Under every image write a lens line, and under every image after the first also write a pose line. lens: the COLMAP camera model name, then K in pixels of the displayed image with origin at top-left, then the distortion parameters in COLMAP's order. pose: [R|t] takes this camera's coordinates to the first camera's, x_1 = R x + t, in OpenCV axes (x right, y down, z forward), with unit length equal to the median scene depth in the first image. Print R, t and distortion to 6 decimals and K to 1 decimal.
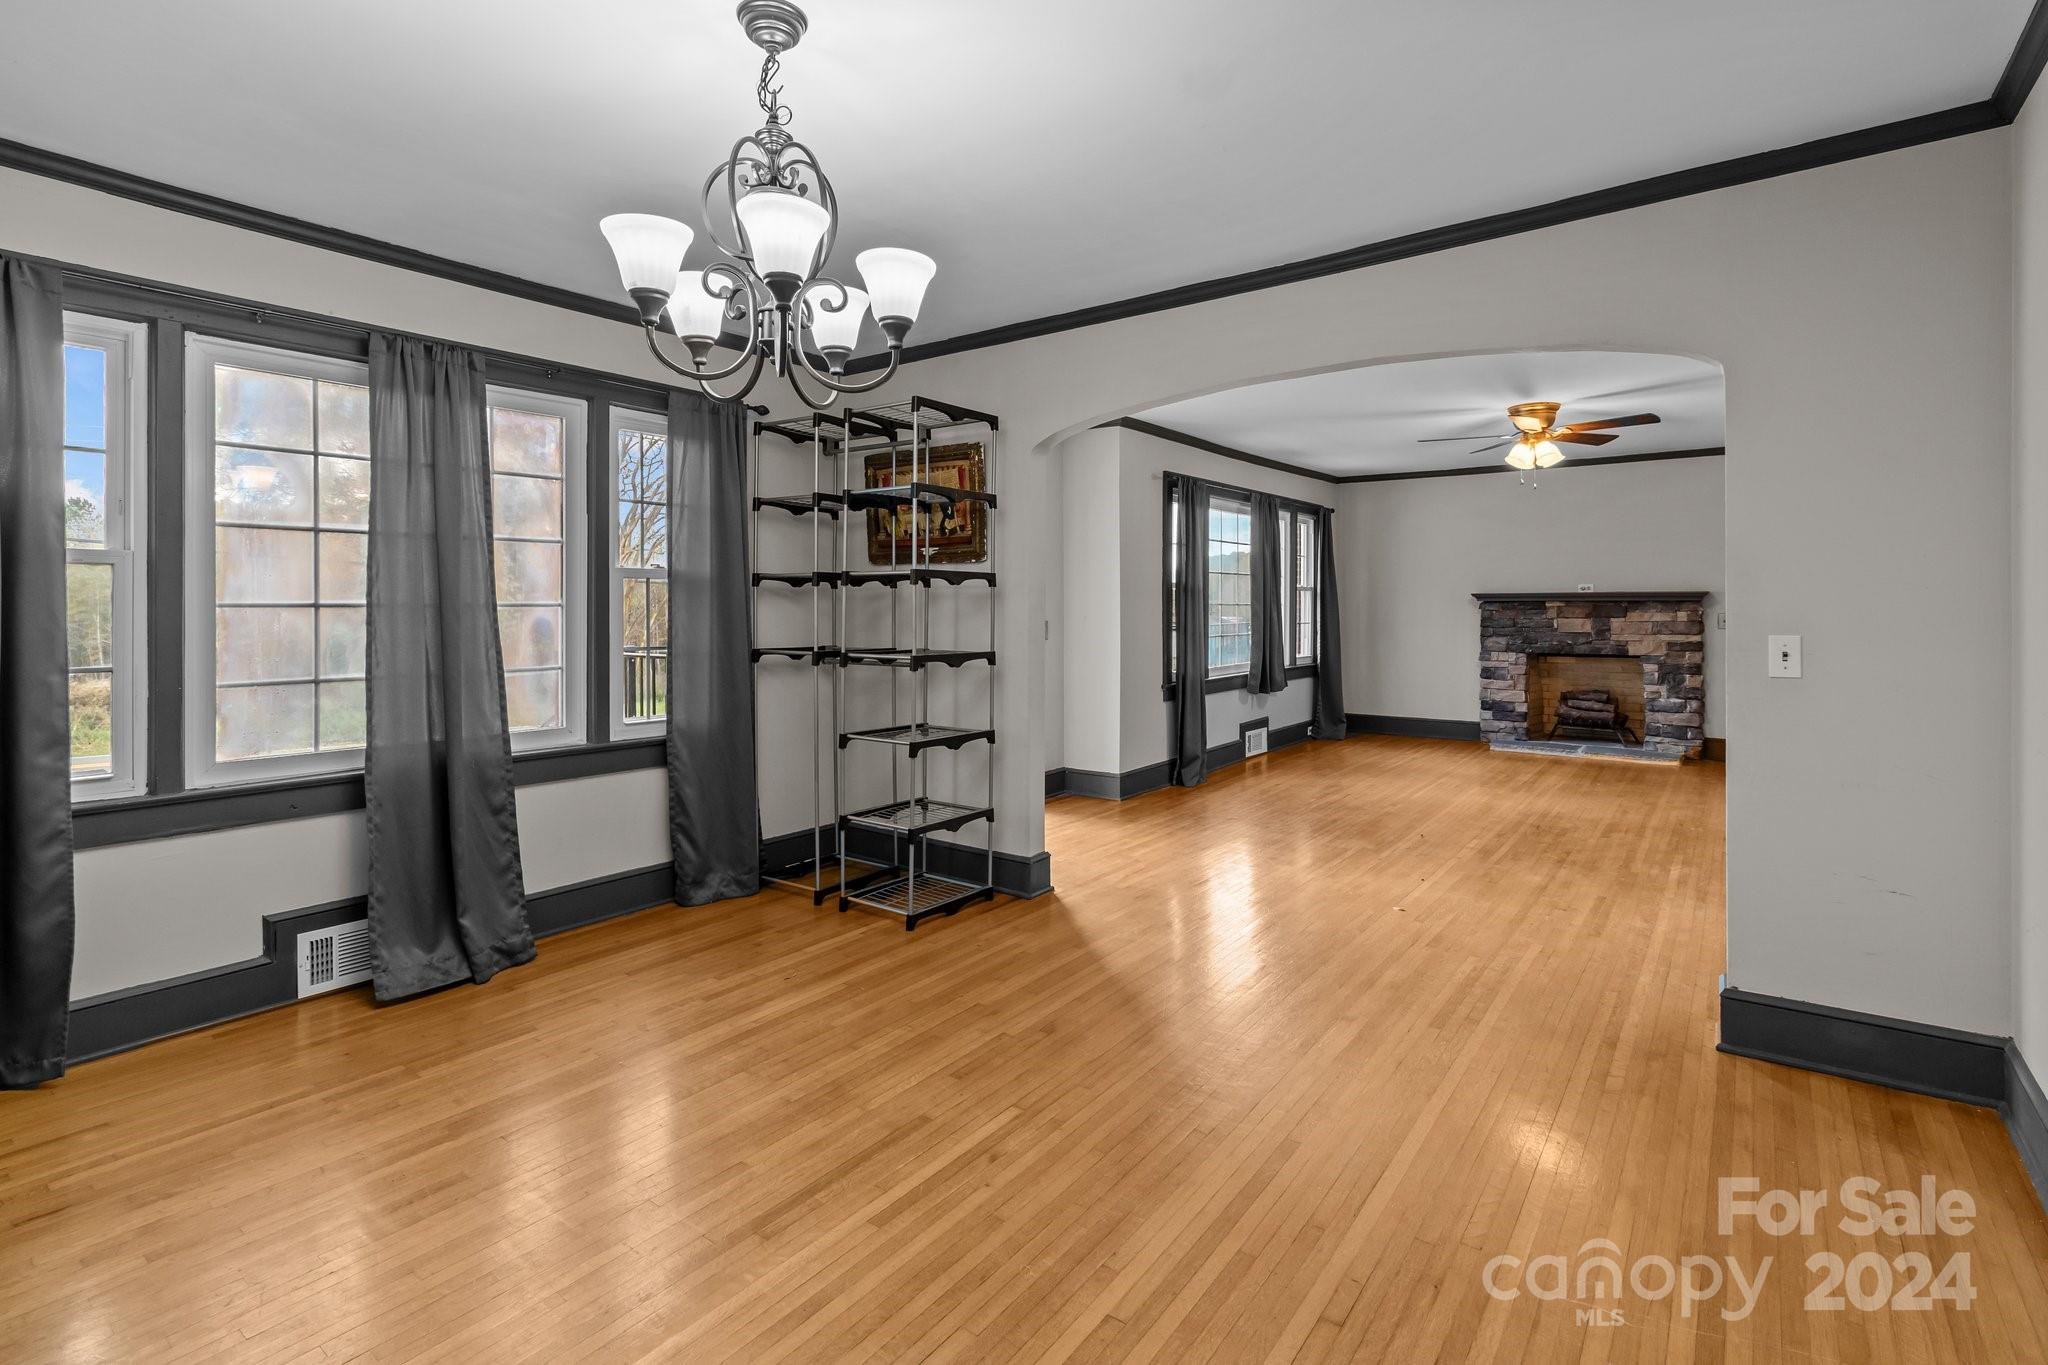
lens RADIAL K [[950.6, 0, 1070.1], [0, 950.6, 606.8], [0, 0, 1]] dist [-0.007261, 0.000559]
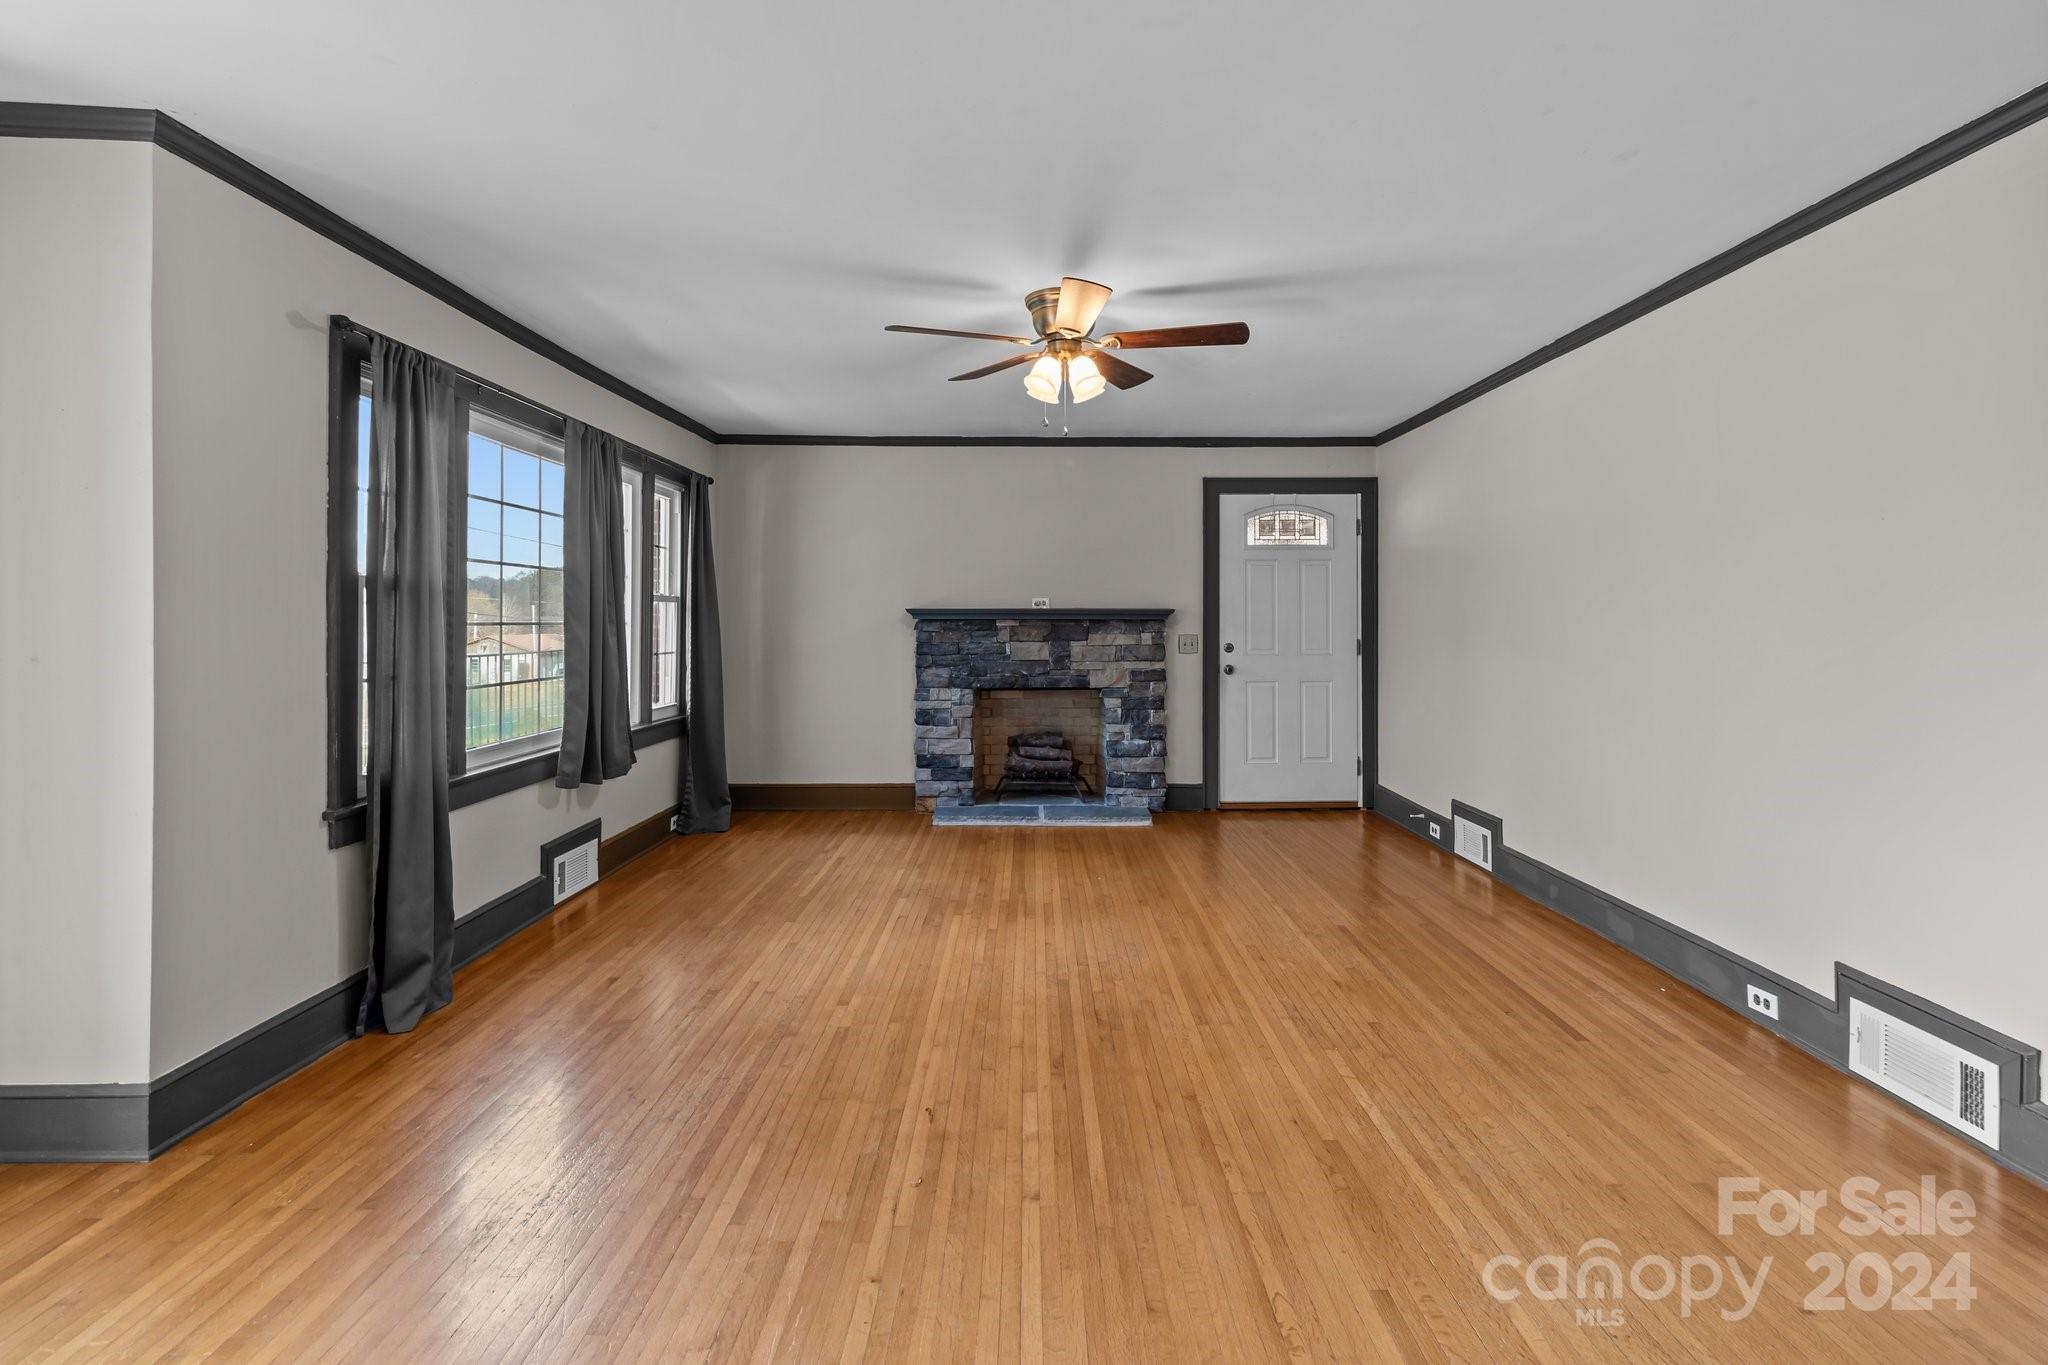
lens RADIAL K [[950.6, 0, 1030.4], [0, 950.6, 621.6], [0, 0, 1]] dist [-0.007261, 0.000559]
pose [[0.819976, 0.001670, 0.572396, 0.091059], [-0.000826, 0.999998, -0.001734, -0.003028], [-0.572398, 0.000949, 0.819975, 0.371095]]
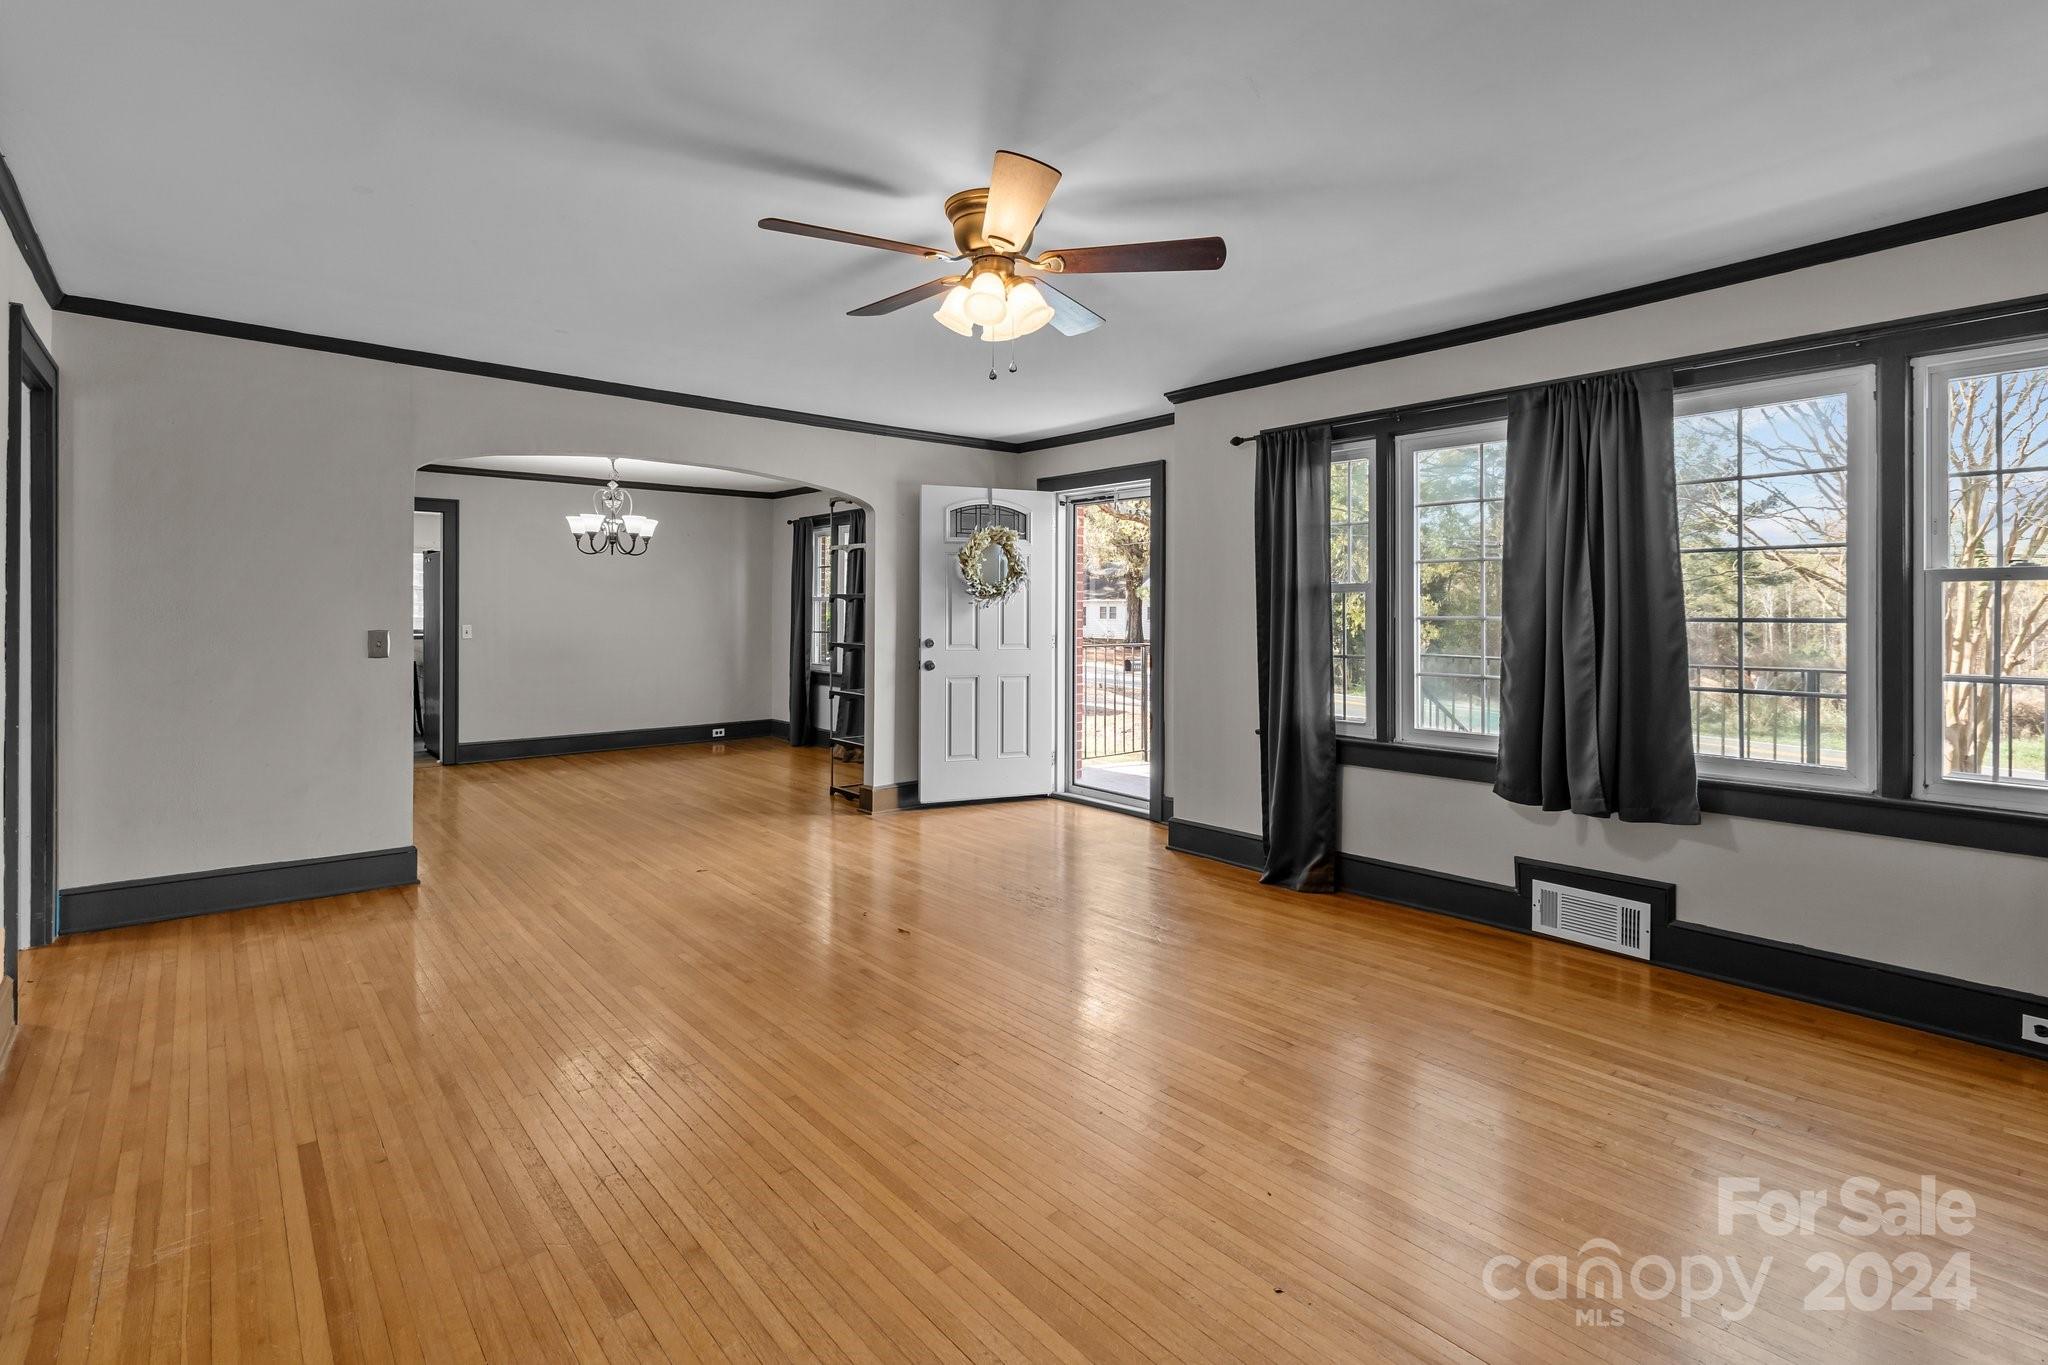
lens RADIAL K [[950.6, 0, 1054.2], [0, 950.6, 613.8], [0, 0, 1]] dist [-0.007261, 0.000559]
pose [[-0.228492, 0.000353, -0.973546, 0.676039], [-0.006947, 0.999974, 0.001993, -0.005333], [0.973521, 0.007219, -0.228483, 0.814064]]
